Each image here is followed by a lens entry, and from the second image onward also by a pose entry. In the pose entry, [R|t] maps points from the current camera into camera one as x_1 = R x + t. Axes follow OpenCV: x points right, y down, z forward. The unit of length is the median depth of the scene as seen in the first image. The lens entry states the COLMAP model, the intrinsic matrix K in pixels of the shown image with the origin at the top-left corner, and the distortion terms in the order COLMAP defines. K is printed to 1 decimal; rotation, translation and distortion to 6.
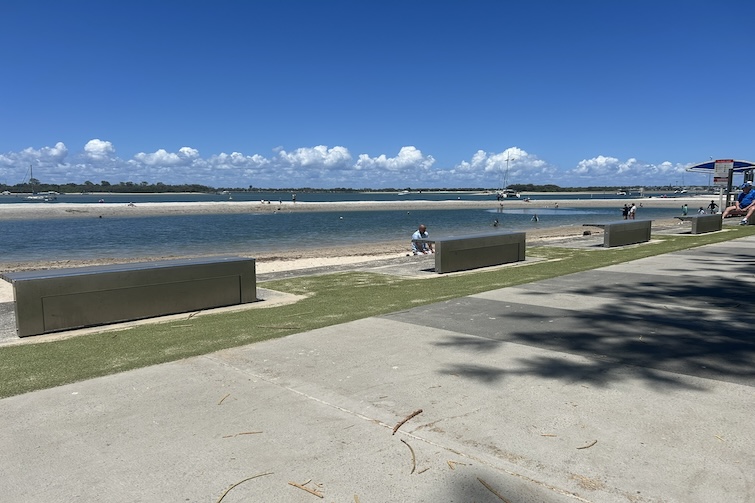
lens RADIAL K [[586.3, 0, 377.2], [0, 586.3, 251.6], [0, 0, 1]] dist [0.003174, 0.000241]
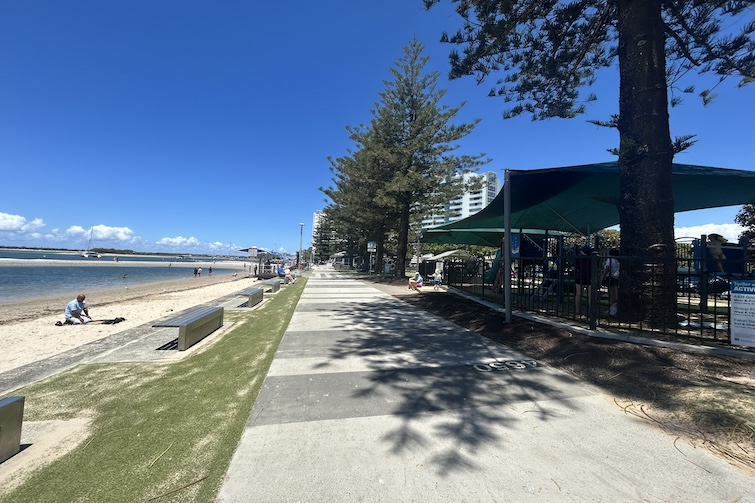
lens RADIAL K [[300.9, 0, 376.1], [0, 300.9, 250.5], [0, 0, 1]] dist [-0.008705, -0.000078]
pose [[0.552408, 0.056862, 0.831632, -0.366365], [0.046150, 0.994054, -0.098622, -0.160763], [-0.832295, 0.092859, 0.546500, 0.408854]]
